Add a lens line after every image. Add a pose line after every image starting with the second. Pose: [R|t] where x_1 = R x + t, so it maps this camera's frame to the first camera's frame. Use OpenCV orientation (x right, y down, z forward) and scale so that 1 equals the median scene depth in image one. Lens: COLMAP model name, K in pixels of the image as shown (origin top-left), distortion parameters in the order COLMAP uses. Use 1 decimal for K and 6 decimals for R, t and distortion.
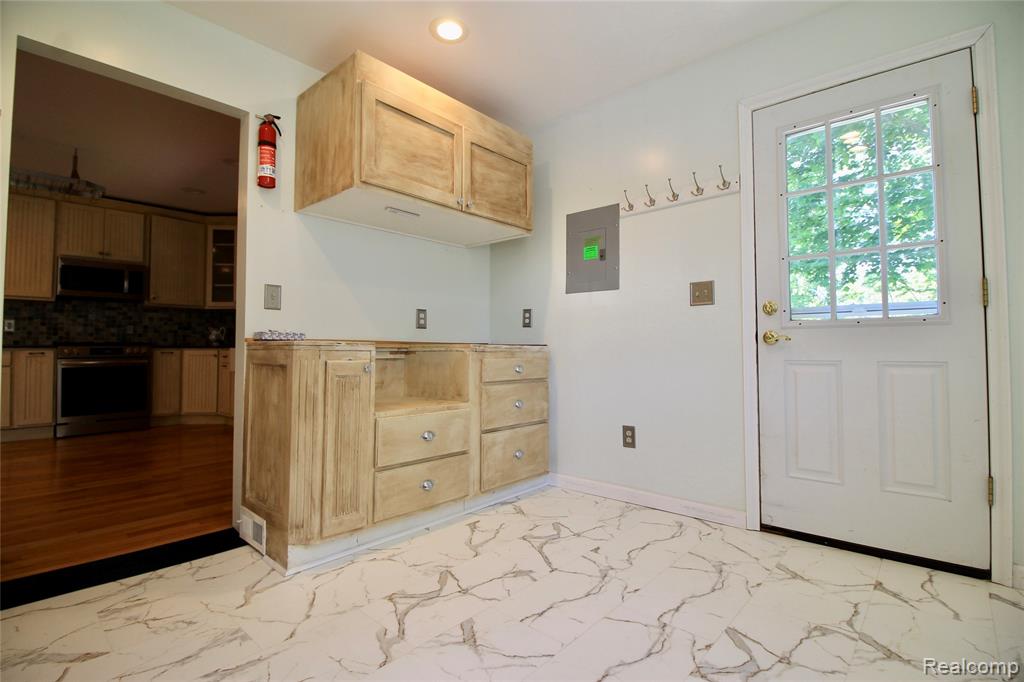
lens RADIAL K [[478.3, 0, 516.9], [0, 478.3, 334.8], [0, 0, 1]] dist [0.000874, -0.013763]
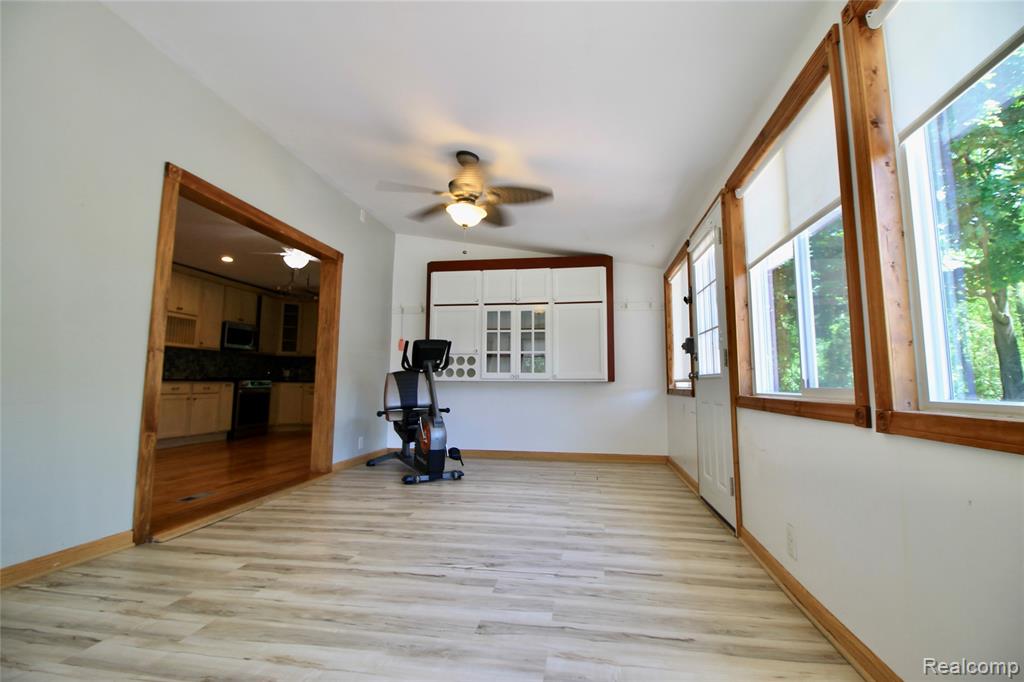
lens RADIAL K [[478.3, 0, 518.9], [0, 478.3, 333.4], [0, 0, 1]] dist [0.000874, -0.013763]
pose [[0.837522, 0.063762, 0.542670, -0.913754], [-0.024646, 0.996565, -0.079056, -0.025763], [-0.545847, 0.052837, 0.836217, -0.741267]]
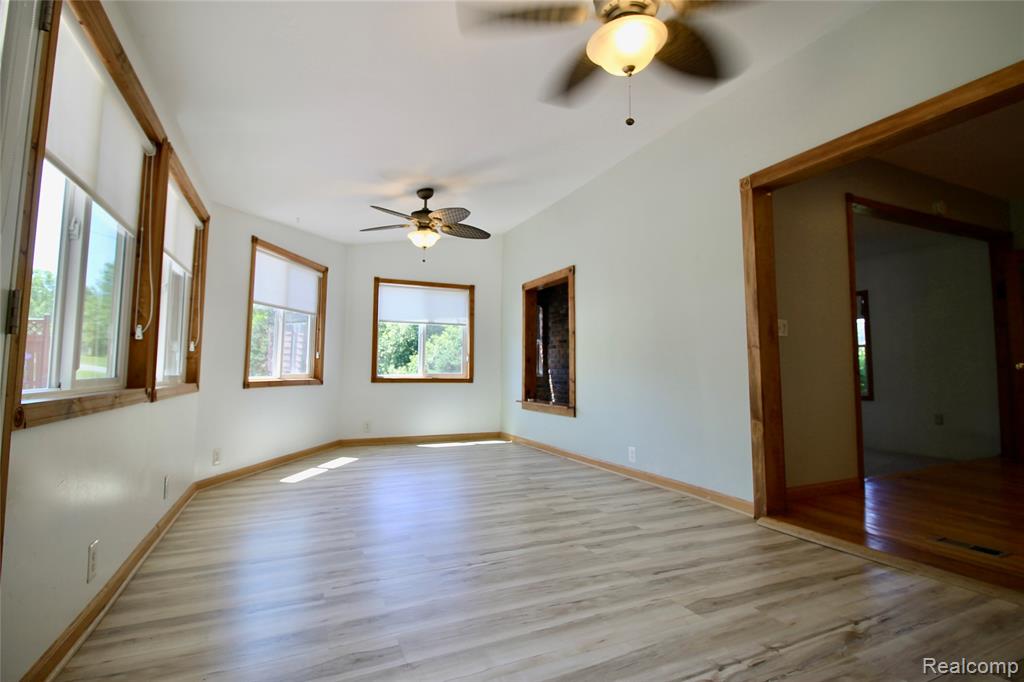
lens RADIAL K [[478.3, 0, 512.9], [0, 478.3, 335.1], [0, 0, 1]] dist [0.000874, -0.013763]
pose [[-0.405819, -0.064852, -0.911650, 0.474082], [0.028455, 0.996099, -0.083526, 0.002929], [0.913511, -0.059838, -0.402390, 0.695622]]
